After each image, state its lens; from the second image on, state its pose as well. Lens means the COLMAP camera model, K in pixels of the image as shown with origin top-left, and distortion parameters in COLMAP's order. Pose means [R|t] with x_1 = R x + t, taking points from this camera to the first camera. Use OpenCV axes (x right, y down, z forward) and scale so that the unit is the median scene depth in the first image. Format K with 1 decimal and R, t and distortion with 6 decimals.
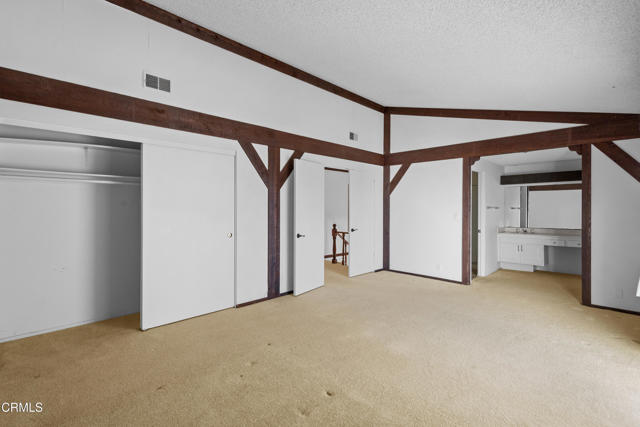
lens RADIAL K [[298.1, 0, 317.5], [0, 298.1, 212.7], [0, 0, 1]] dist [0.000070, -0.000210]
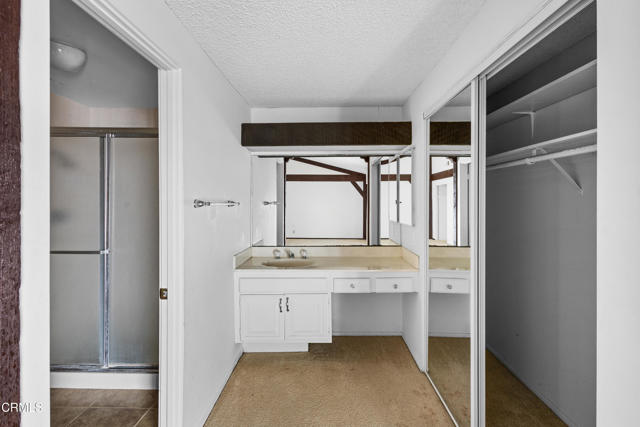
lens RADIAL K [[298.1, 0, 319.5], [0, 298.1, 207.2], [0, 0, 1]] dist [0.000070, -0.000210]
pose [[0.711447, -0.010915, 0.702655, 0.417125], [0.005177, 0.999934, 0.010292, -0.014120], [-0.702721, -0.003685, 0.711456, 0.656870]]
